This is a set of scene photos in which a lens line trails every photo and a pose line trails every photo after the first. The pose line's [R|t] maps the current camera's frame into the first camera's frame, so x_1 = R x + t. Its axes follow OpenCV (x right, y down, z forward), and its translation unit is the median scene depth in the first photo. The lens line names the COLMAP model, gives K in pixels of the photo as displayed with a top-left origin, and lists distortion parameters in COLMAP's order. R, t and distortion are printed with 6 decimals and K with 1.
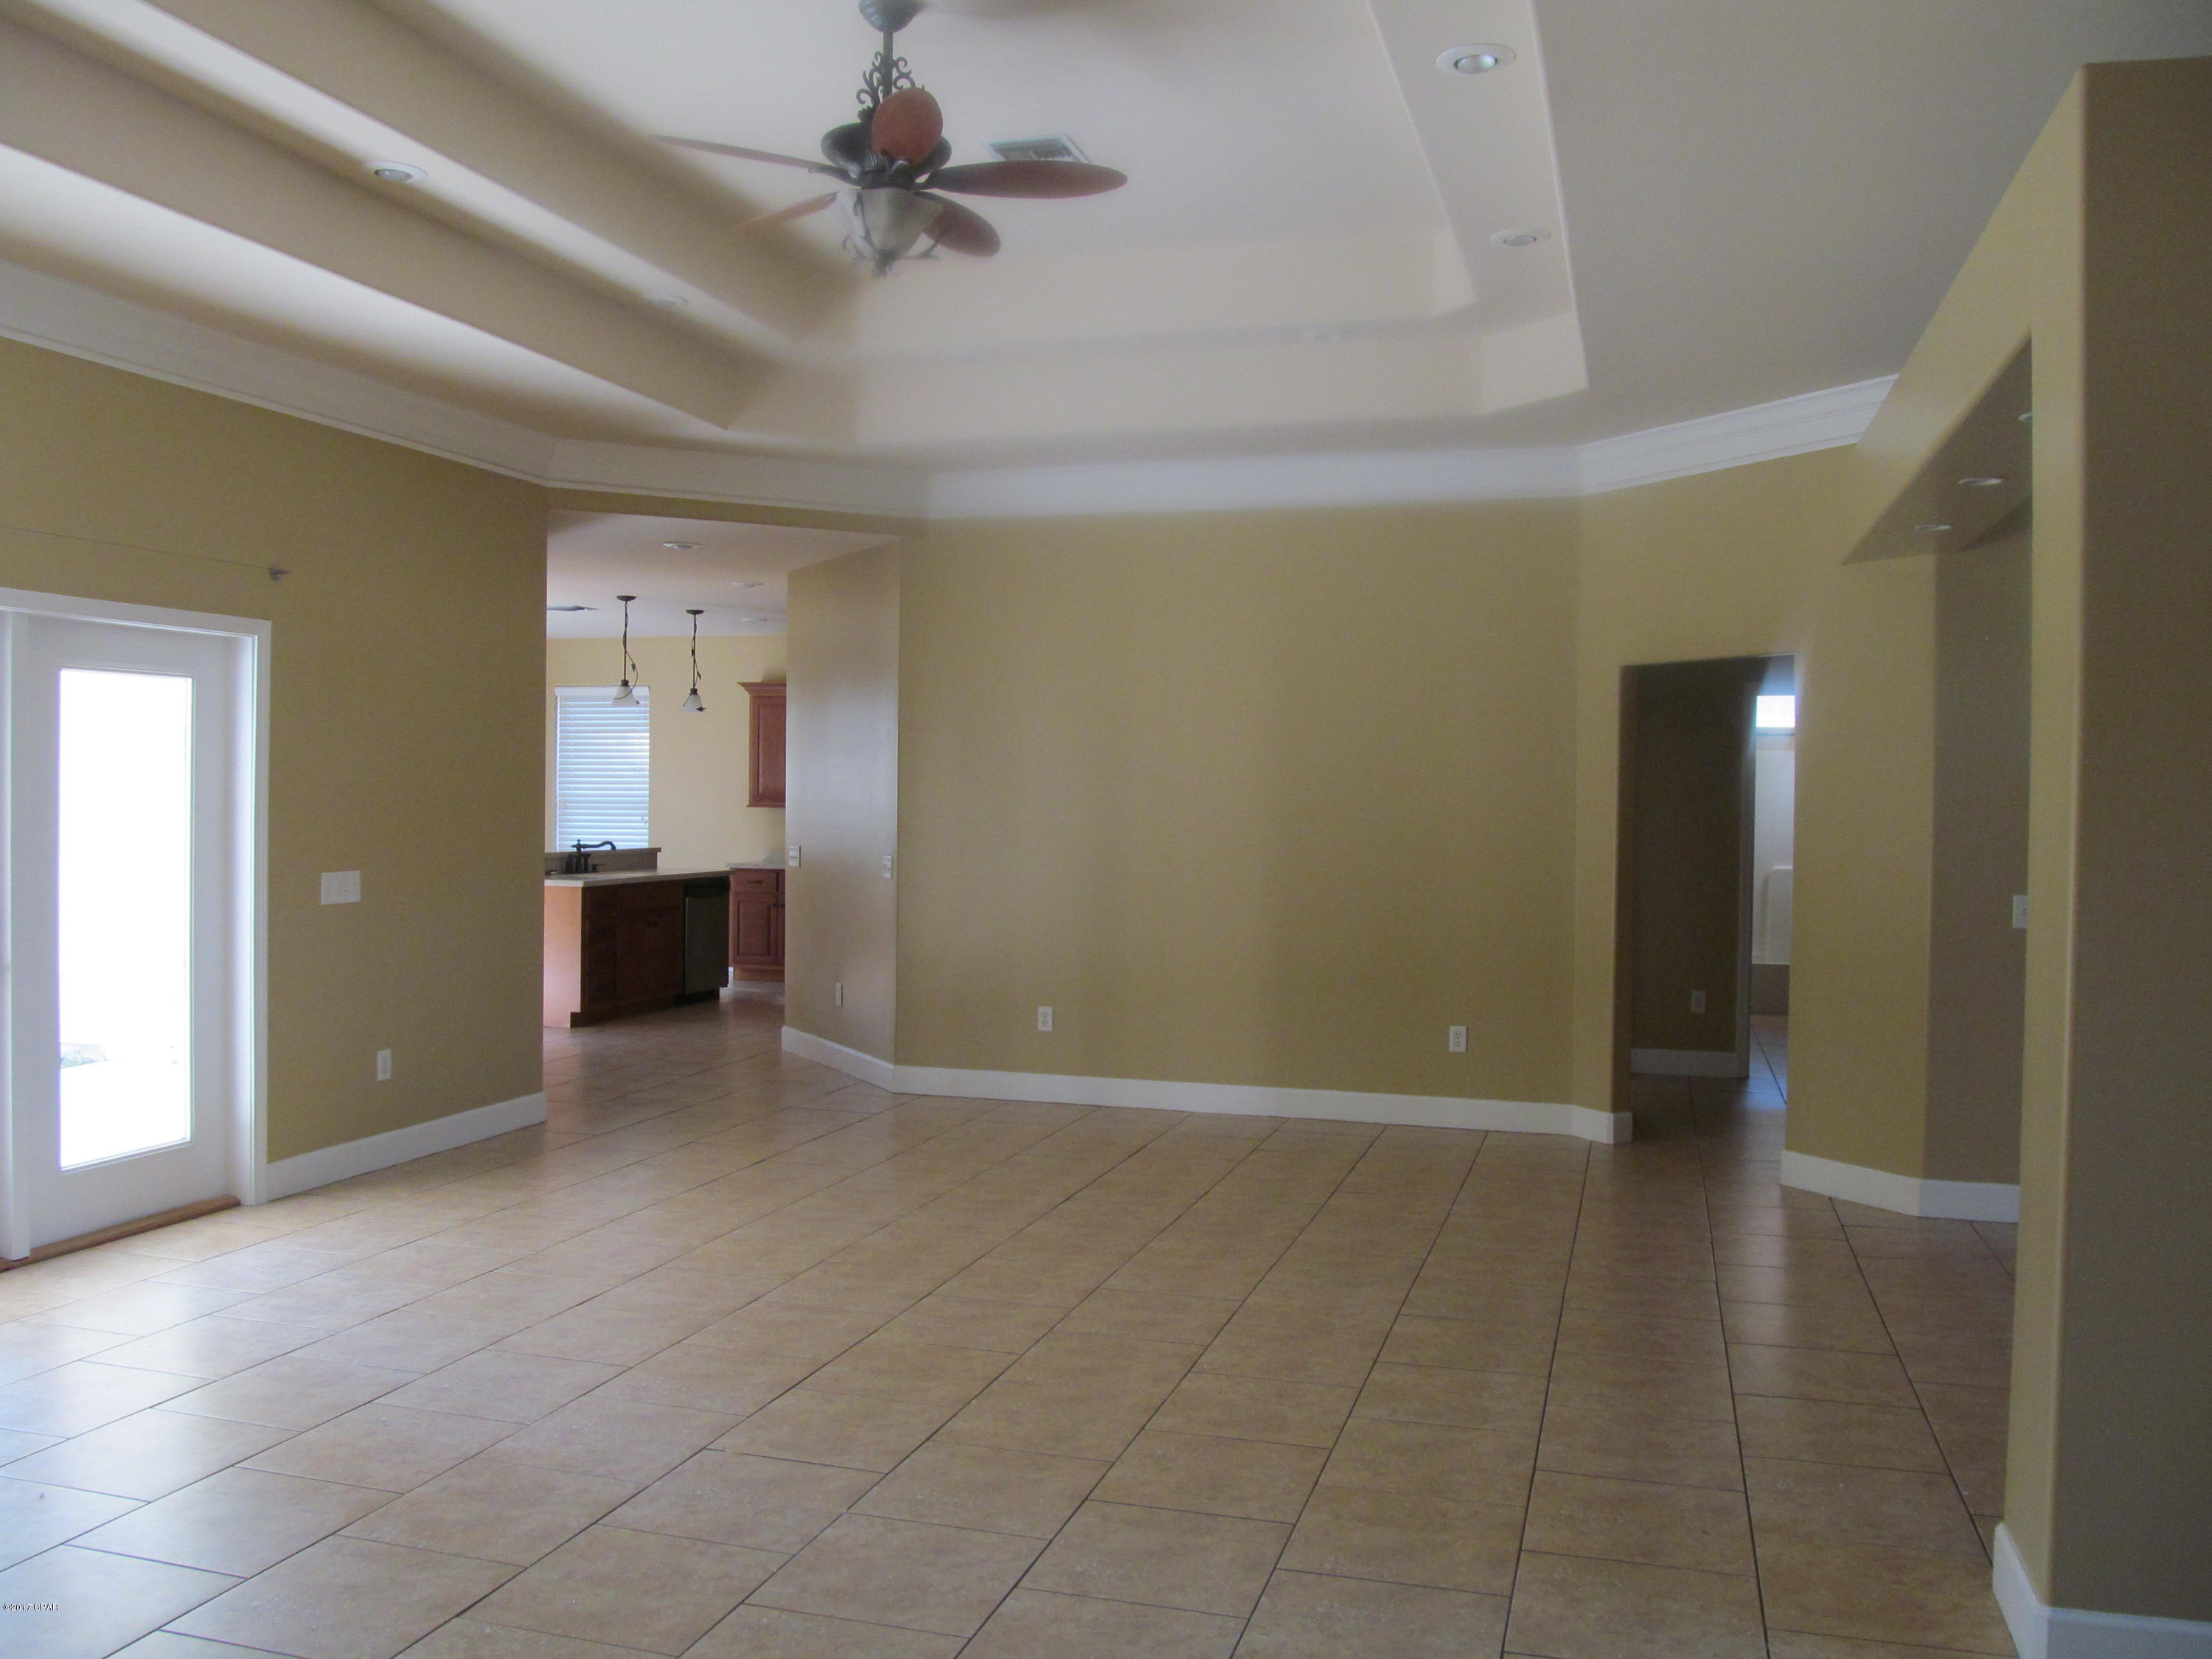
lens RADIAL K [[1844.9, 0, 1101.8], [0, 1844.9, 822.3], [0, 0, 1]] dist [0.003583, 0.001032]
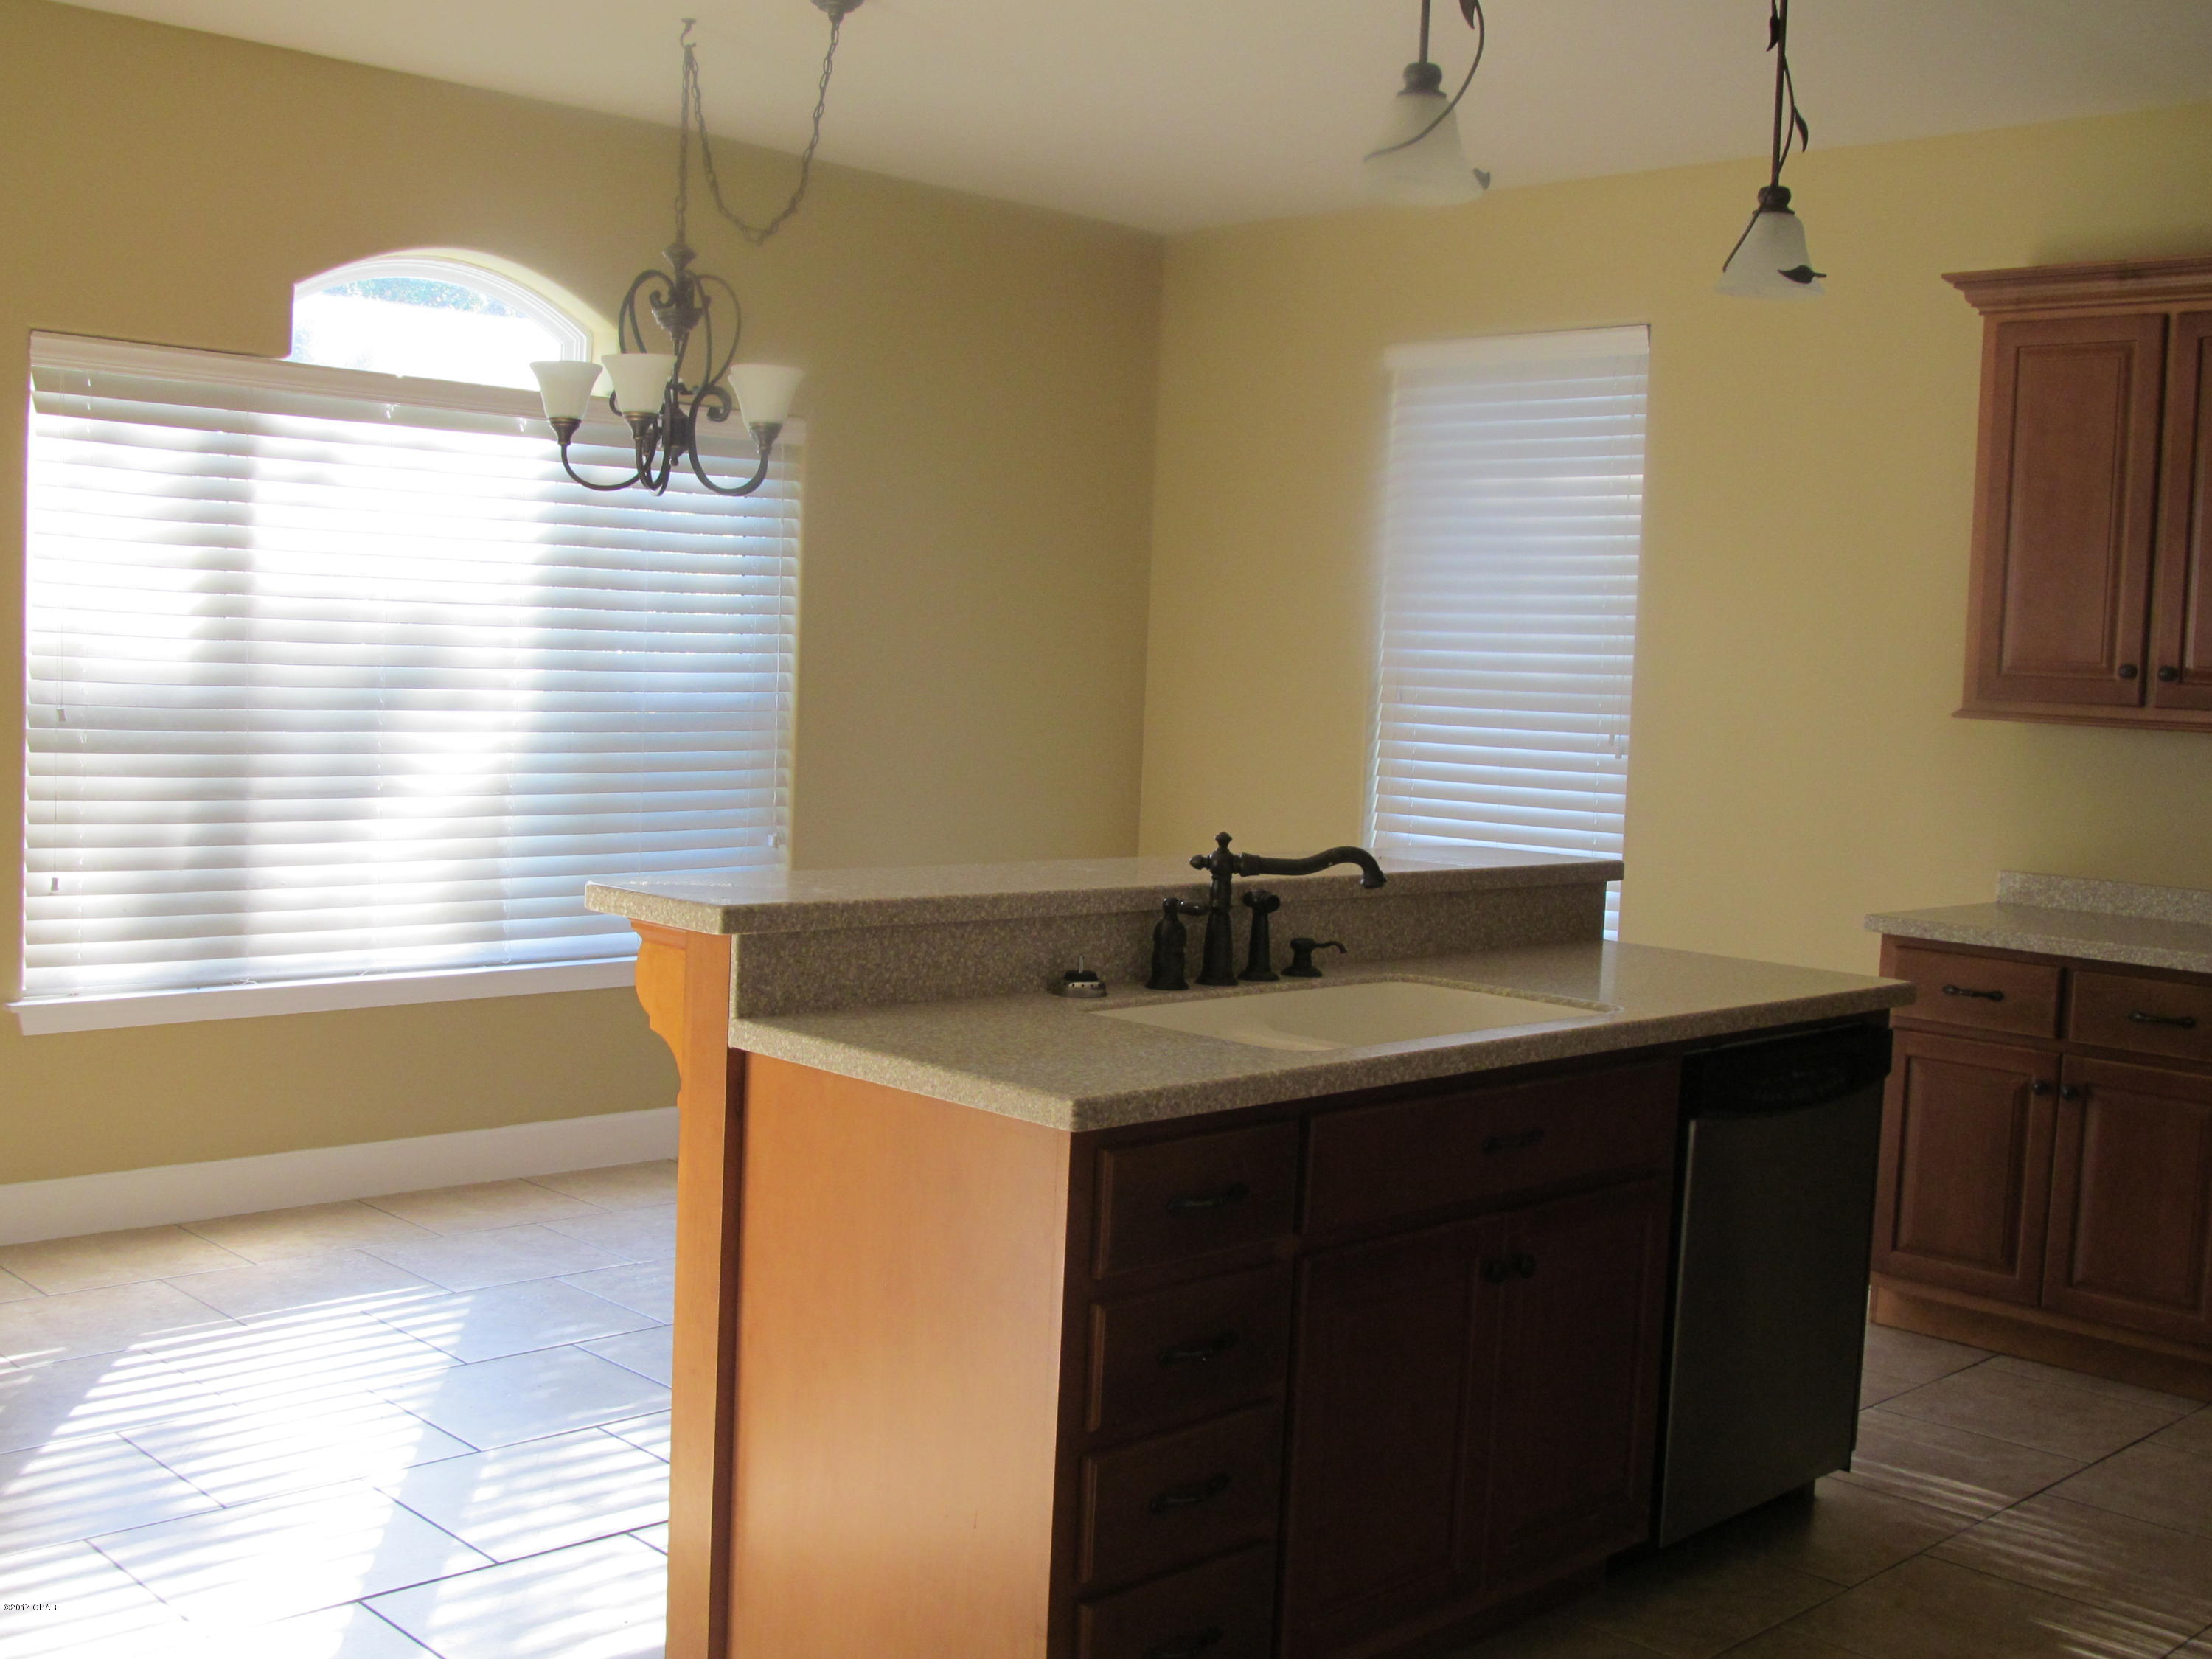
lens RADIAL K [[2385.8, 0, 1103.9], [0, 2385.8, 828.2], [0, 0, 1]] dist [-0.090991, 0.000000]
pose [[0.874597, 0.059584, -0.481175, -0.149075], [-0.039611, 0.997884, 0.051569, -0.005384], [0.483229, -0.026042, 0.875106, 0.703724]]
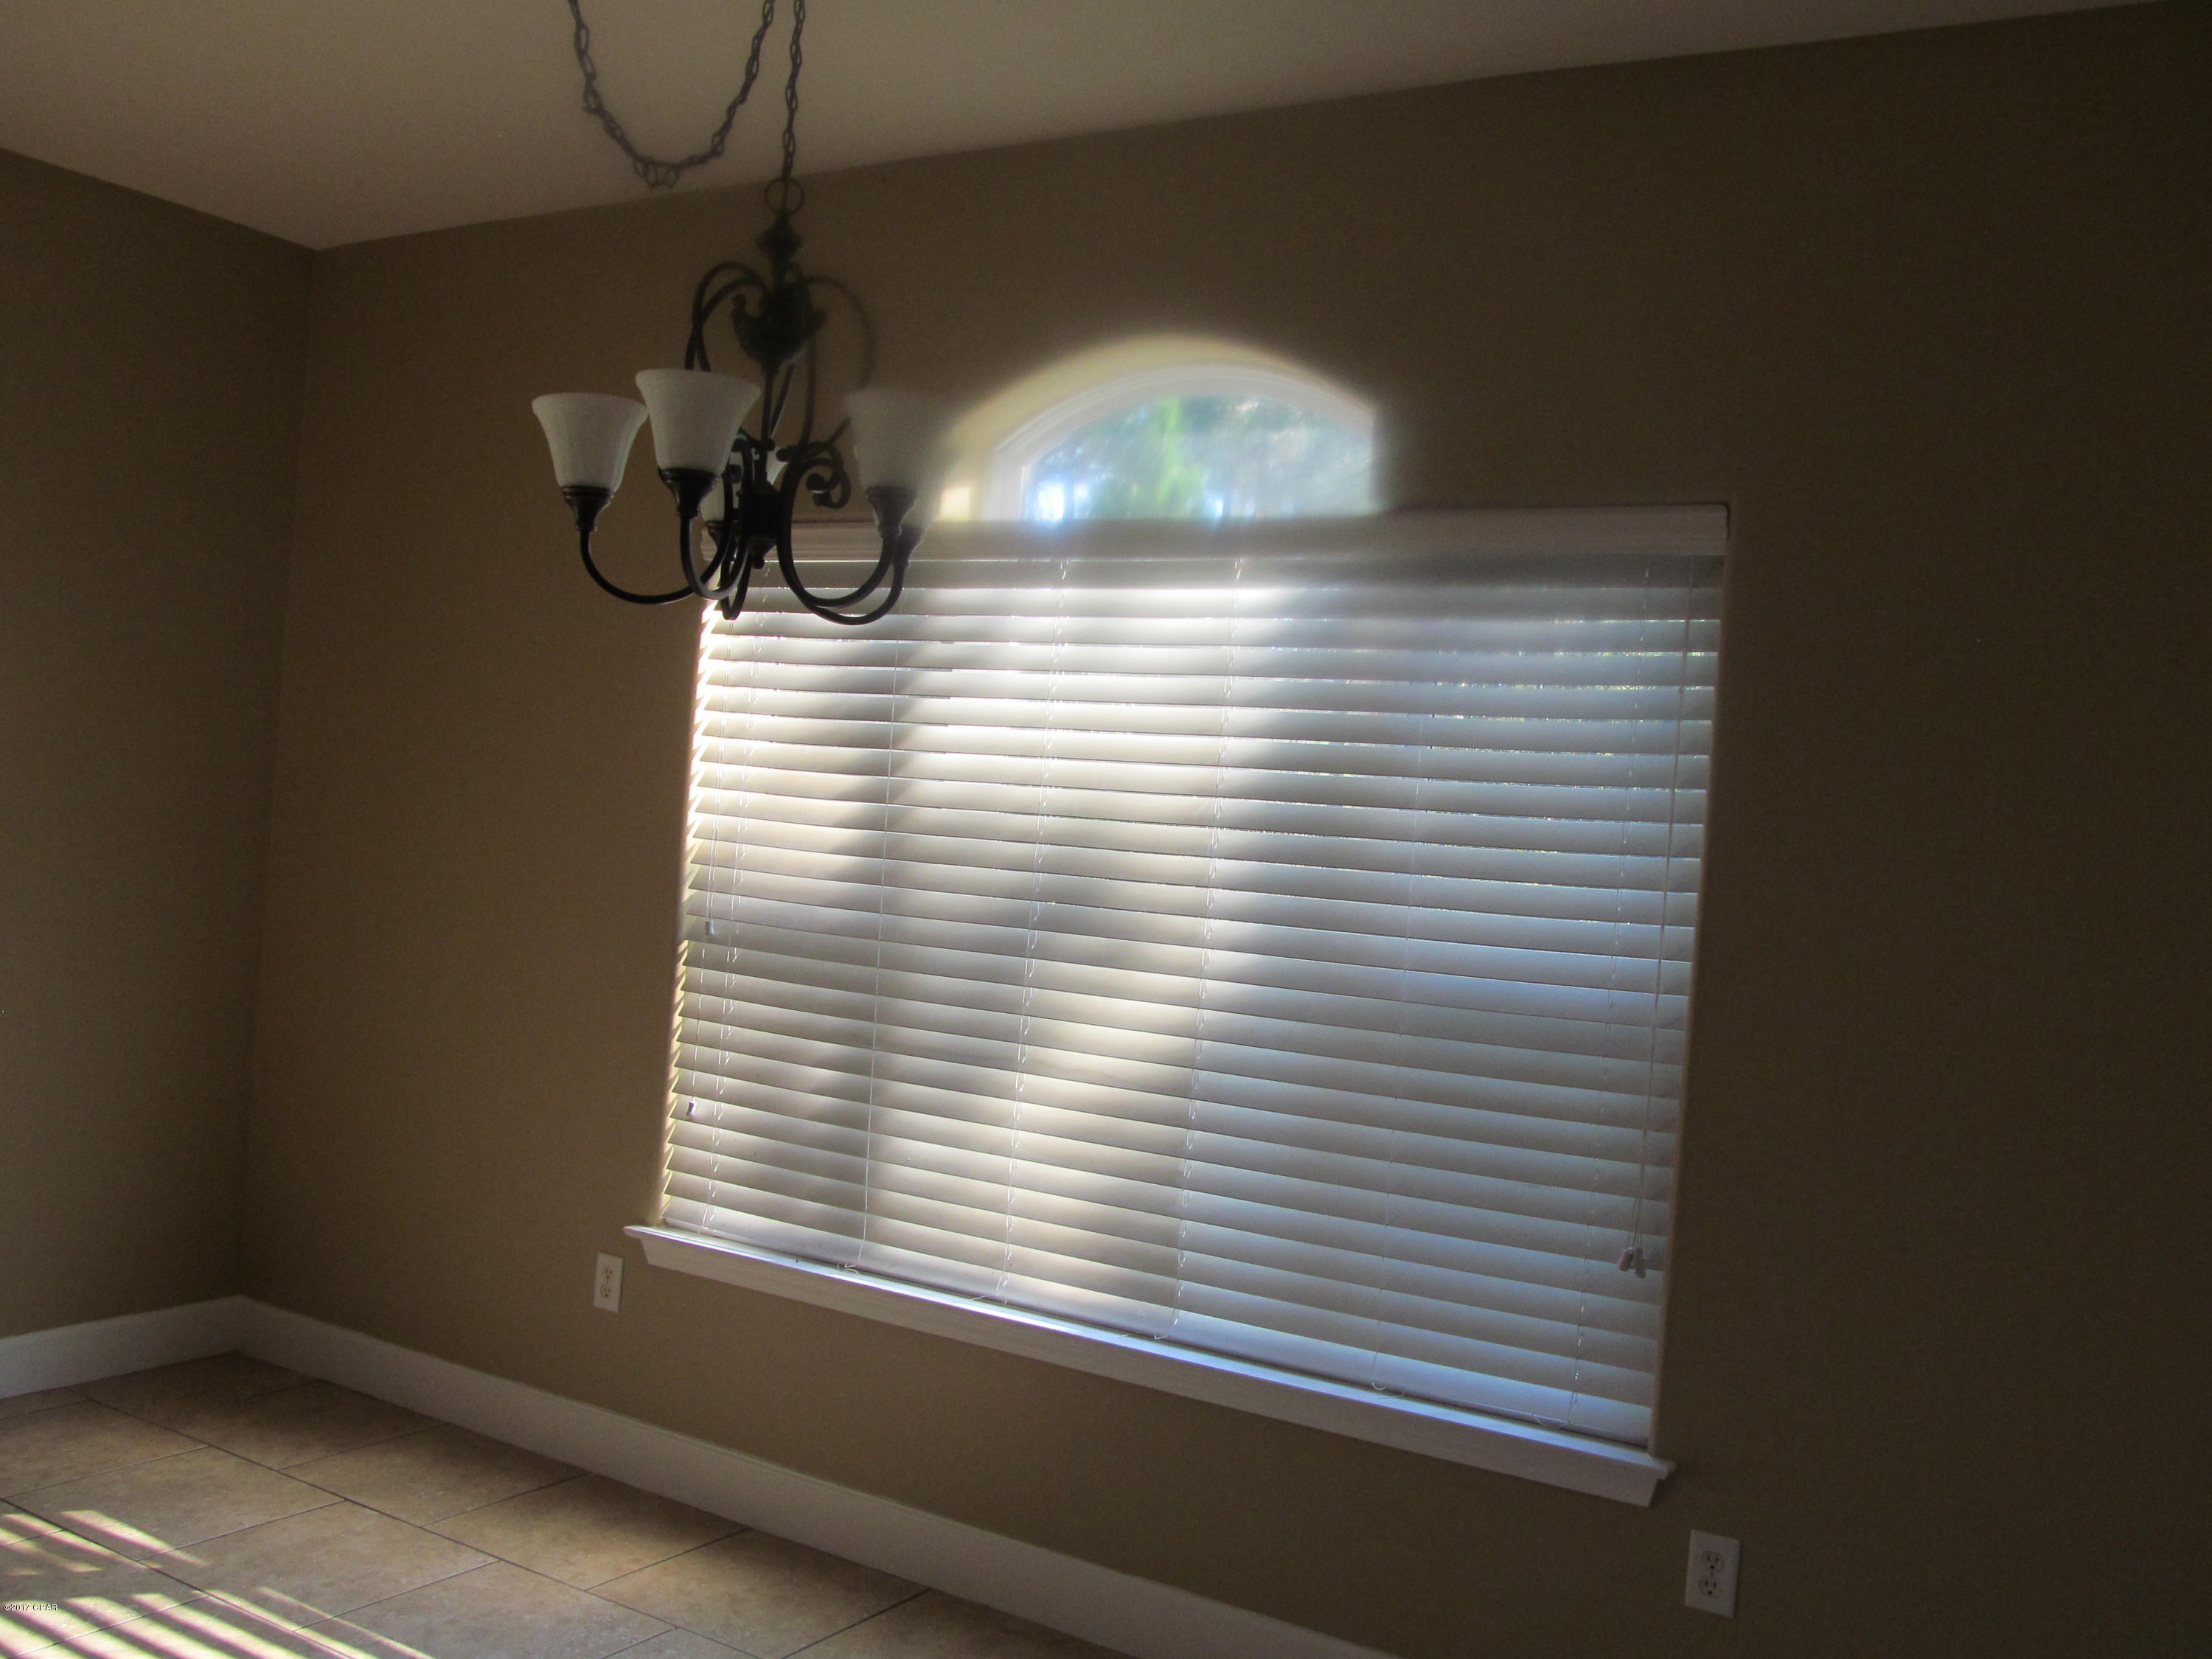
lens RADIAL K [[1954.1, 0, 1107.4], [0, 1954.1, 822.3], [0, 0, 1]] dist [-0.059189, 0.022125]
pose [[-0.253666, -0.026252, -0.966936, -0.183191], [-0.092437, 0.995715, -0.002783, -0.012320], [0.962865, 0.088675, -0.255005, 0.912340]]
